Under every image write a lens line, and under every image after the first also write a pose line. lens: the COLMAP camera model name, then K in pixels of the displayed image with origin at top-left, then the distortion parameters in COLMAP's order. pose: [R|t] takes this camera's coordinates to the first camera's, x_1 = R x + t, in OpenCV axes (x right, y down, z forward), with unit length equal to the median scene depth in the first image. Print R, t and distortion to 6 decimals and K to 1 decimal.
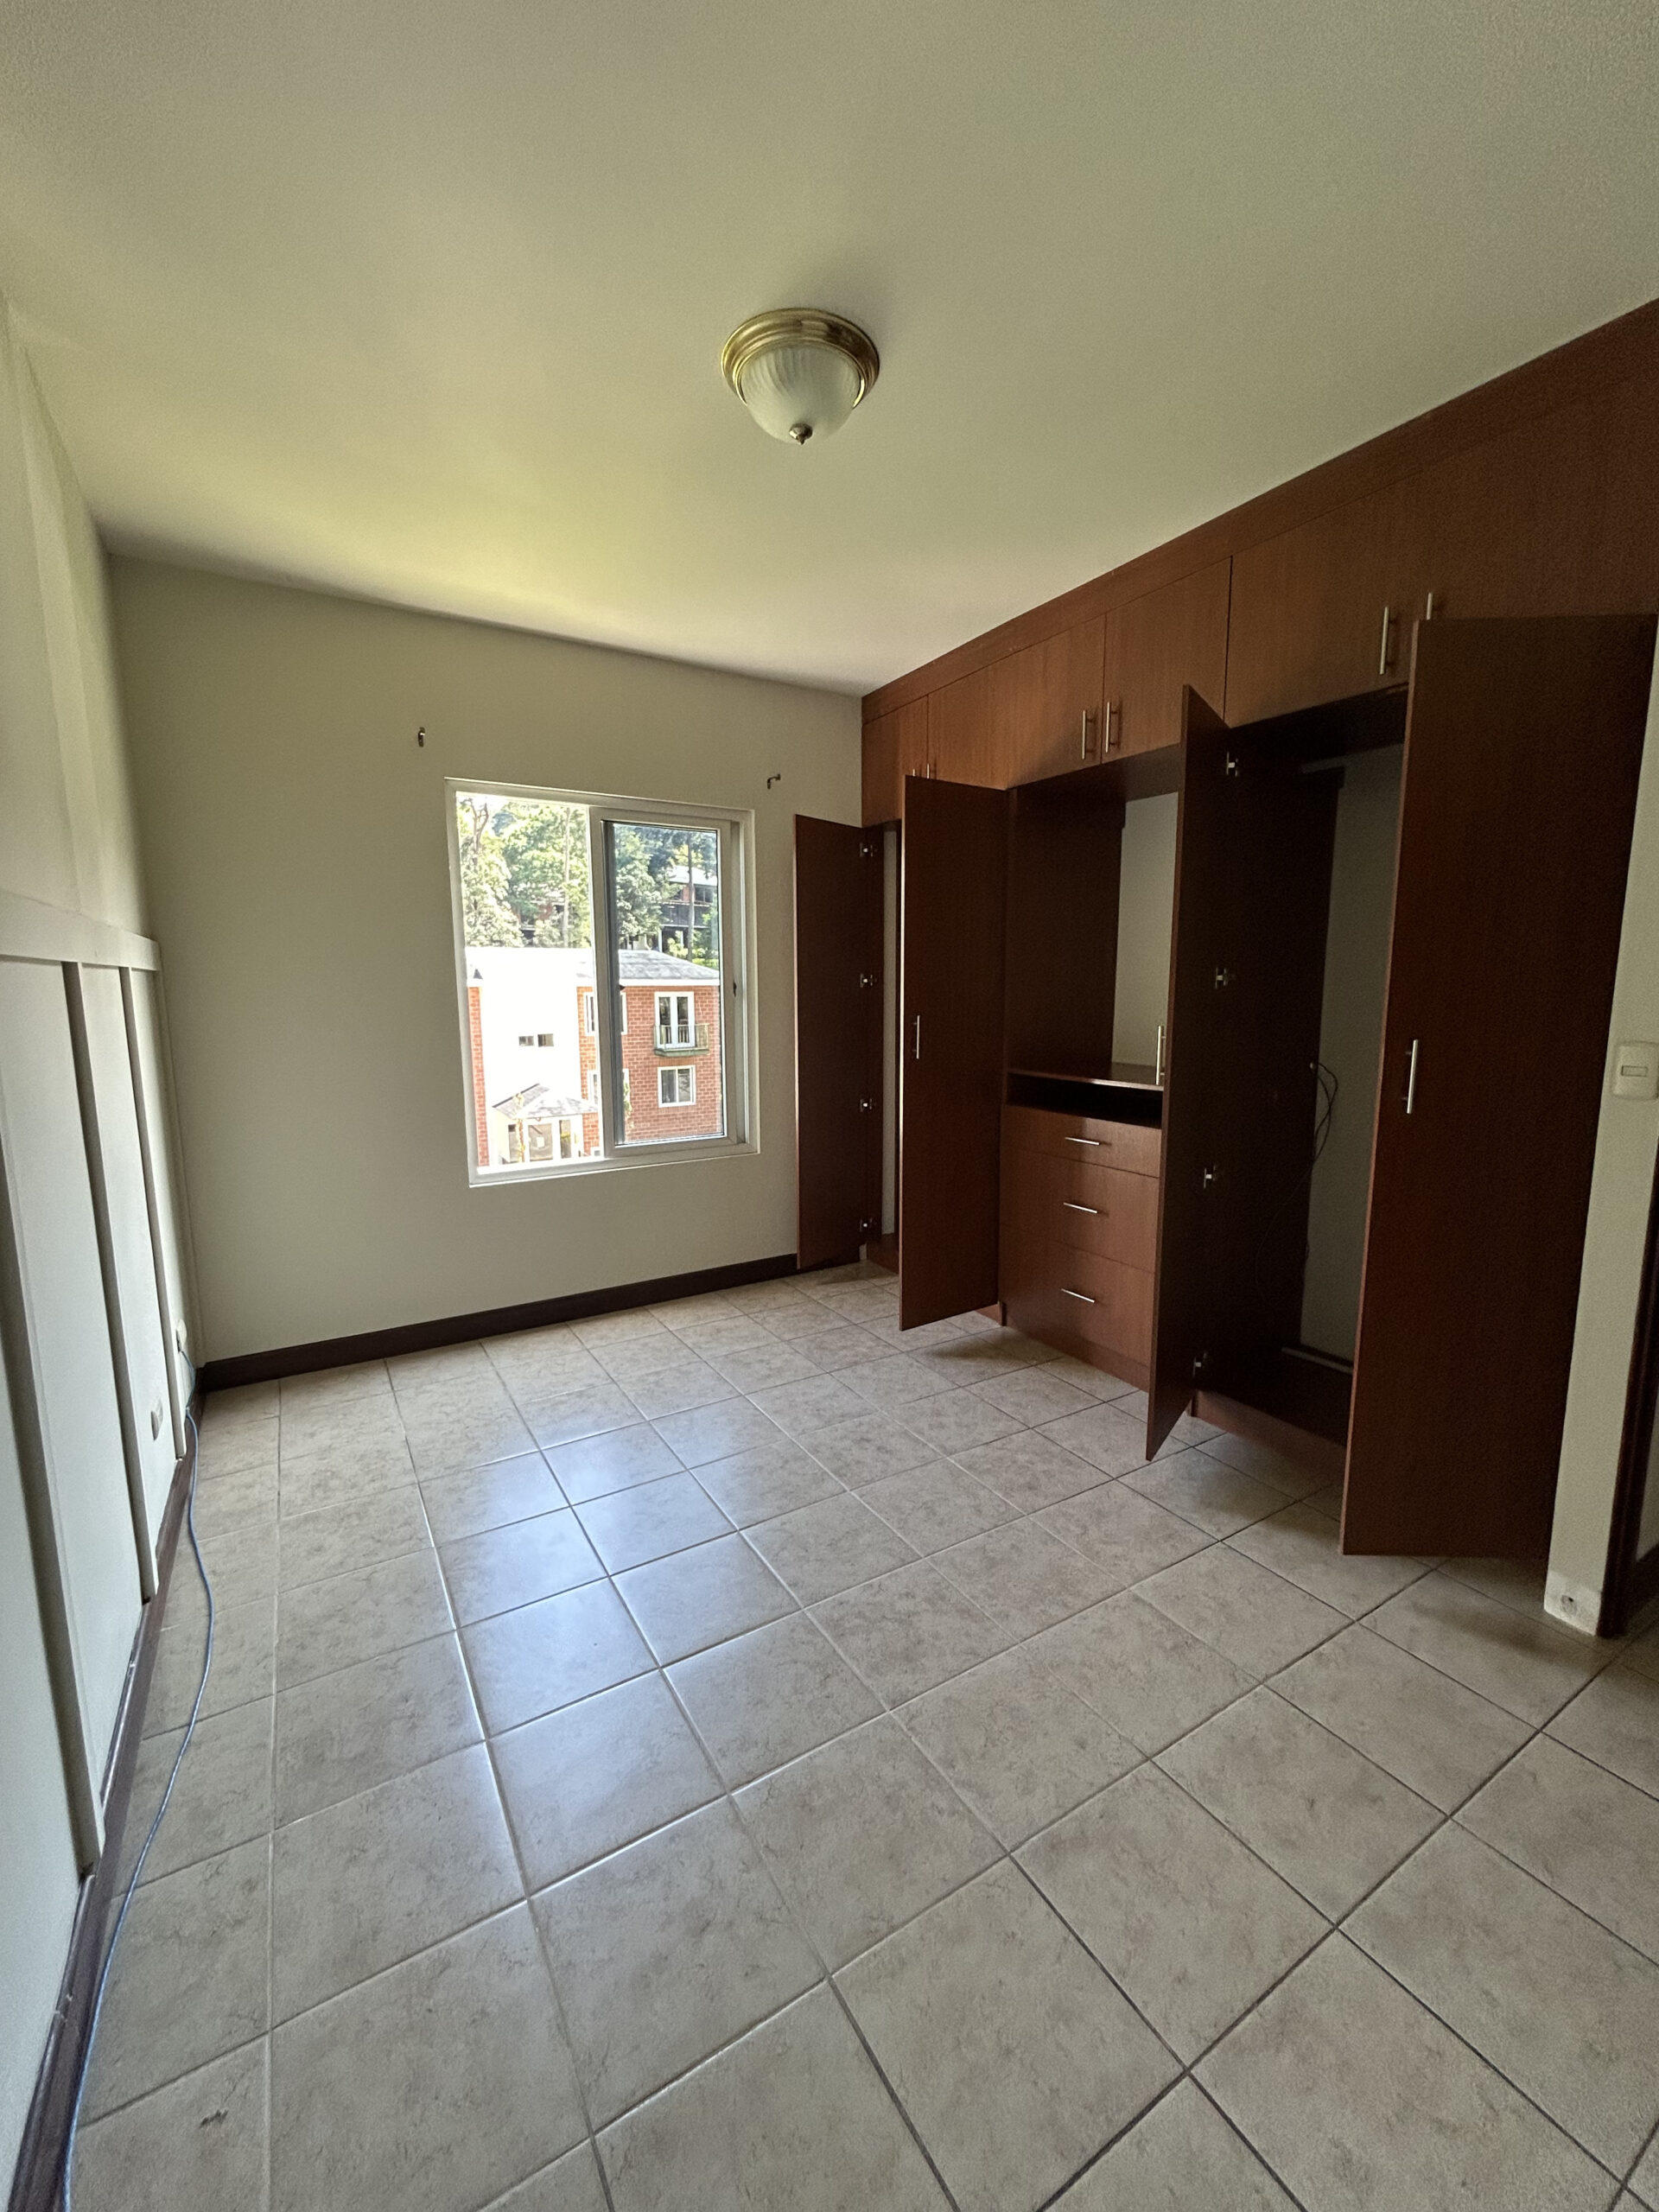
lens RADIAL K [[896.1, 0, 842.2], [0, 896.1, 1101.4], [0, 0, 1]] dist [0.004198, 0.000214]
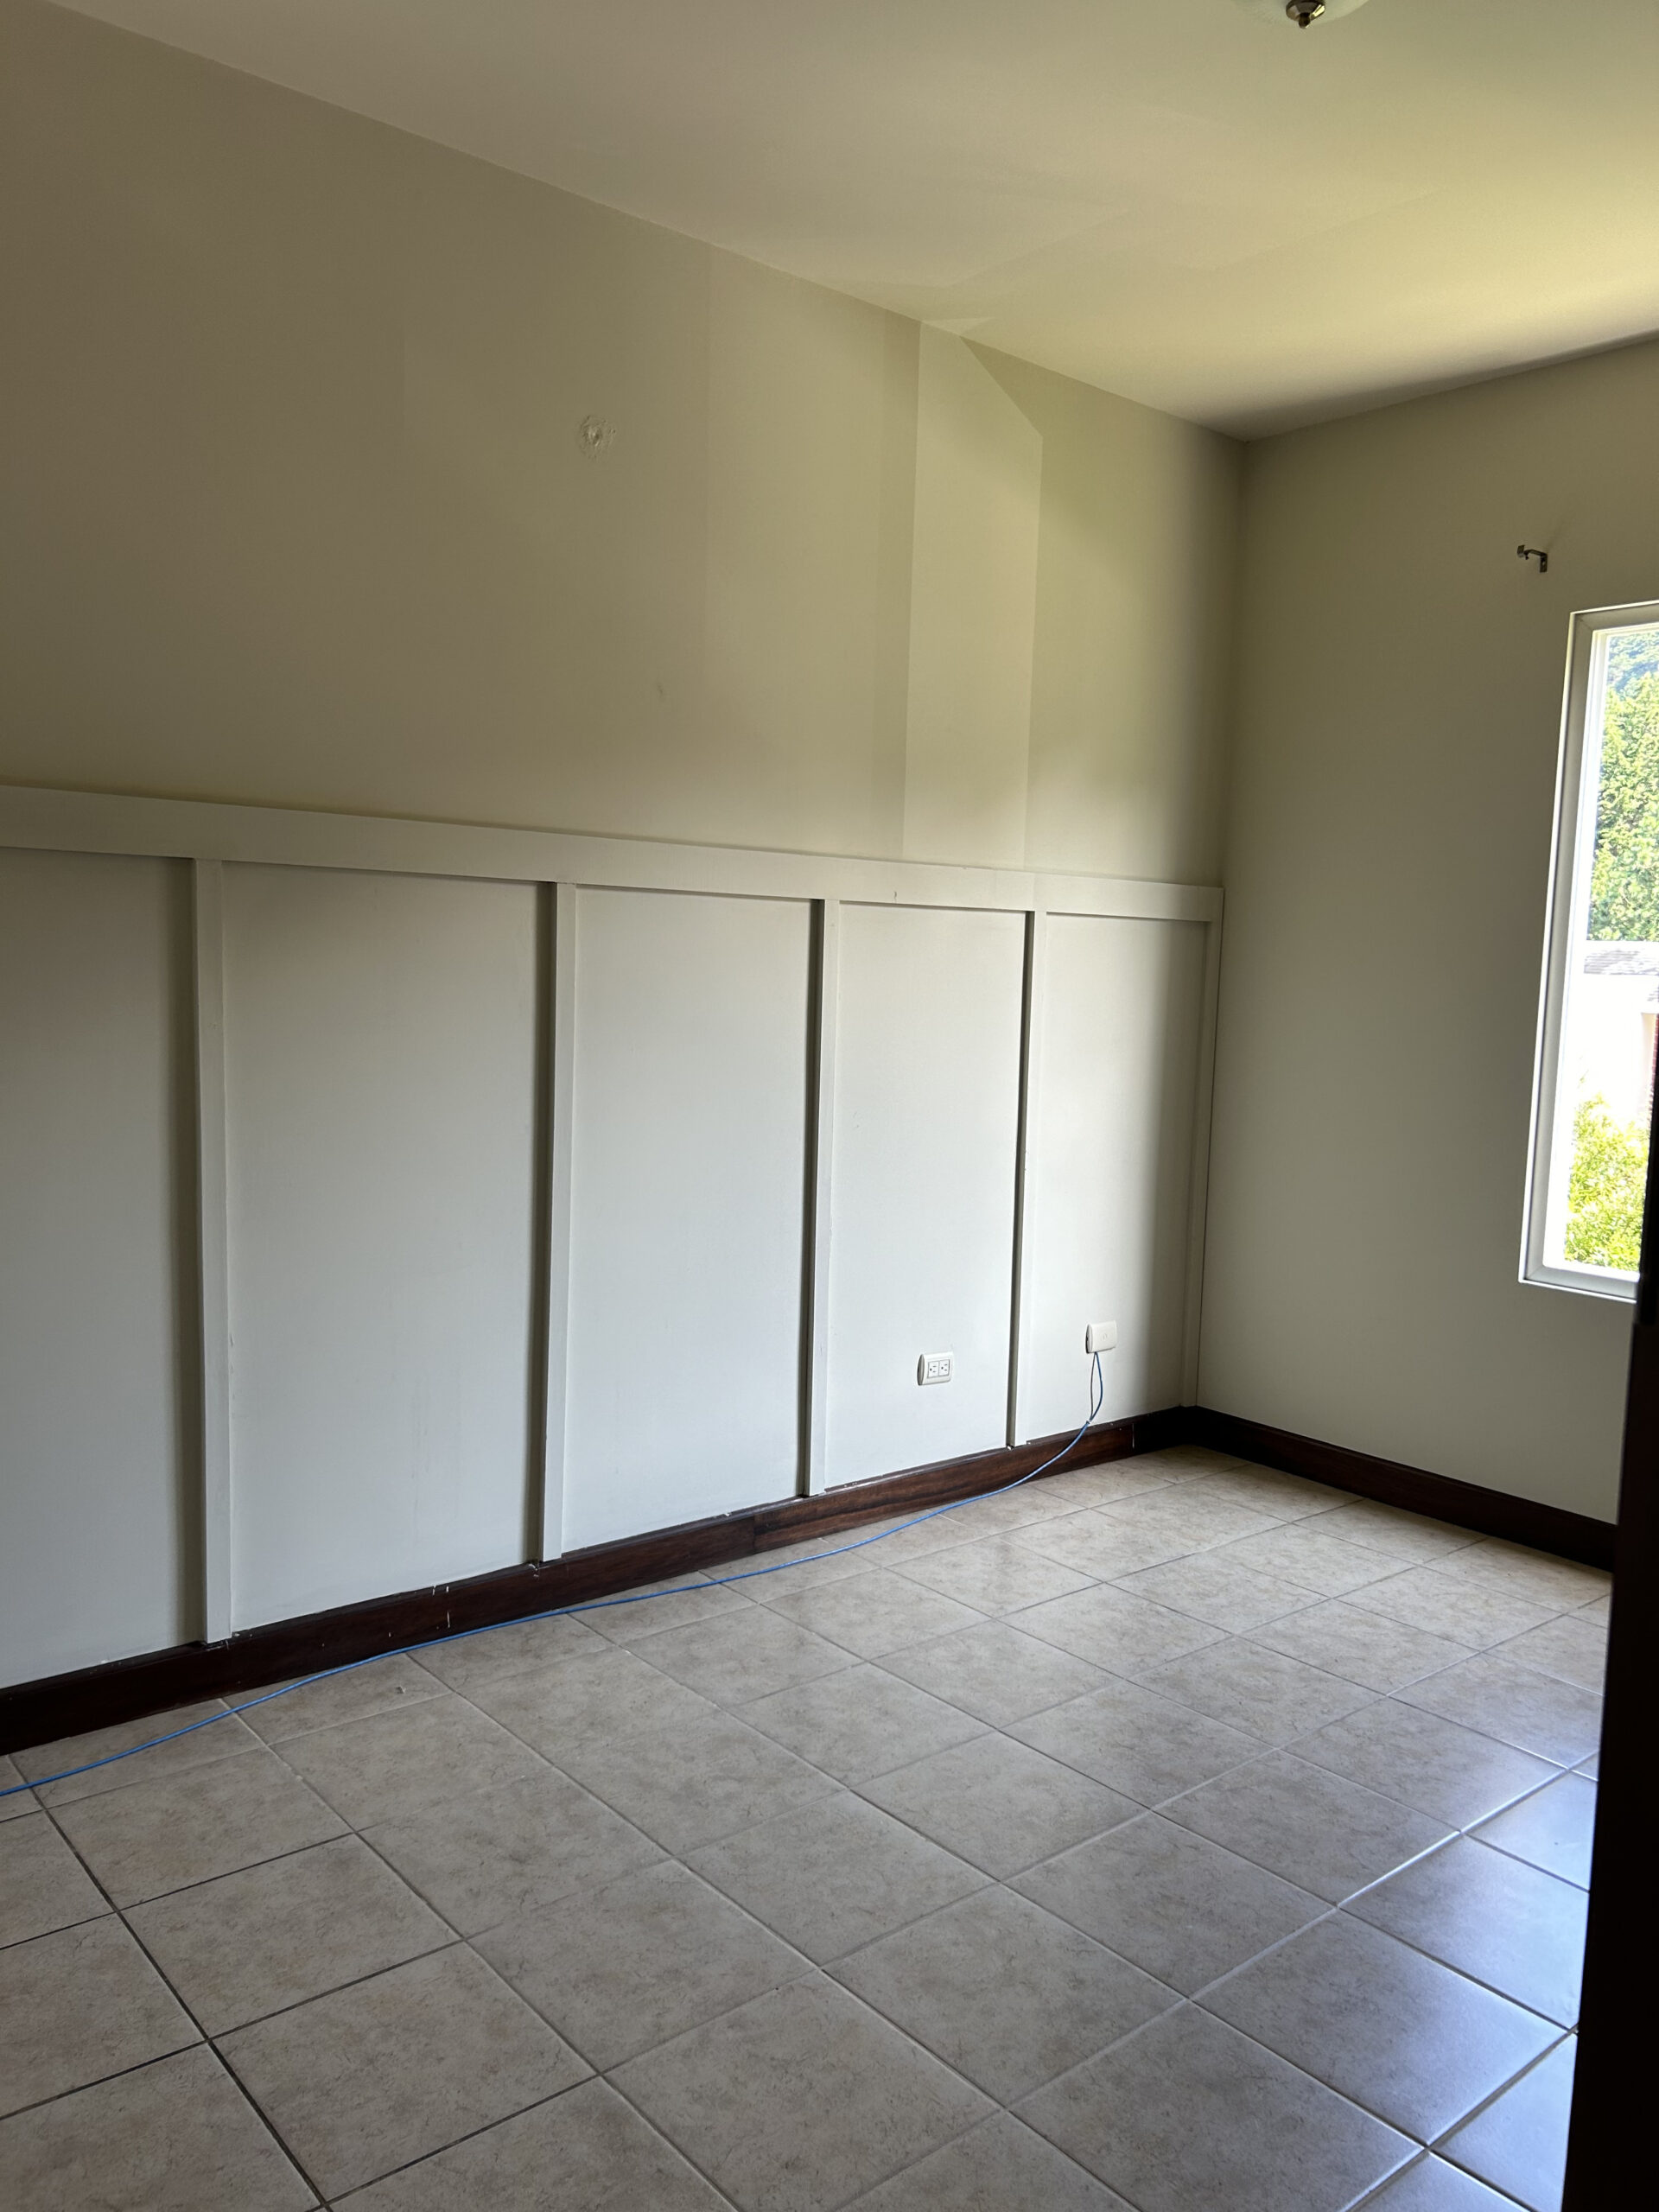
lens RADIAL K [[1667.9, 0, 834.0], [0, 1667.9, 1113.5], [0, 0, 1]] dist [0.011103, -0.007048]
pose [[0.152182, 0.105087, -0.982750, 1.280318], [-0.164393, 0.983172, 0.079676, -0.063347], [0.974585, 0.149432, 0.166897, 0.731236]]
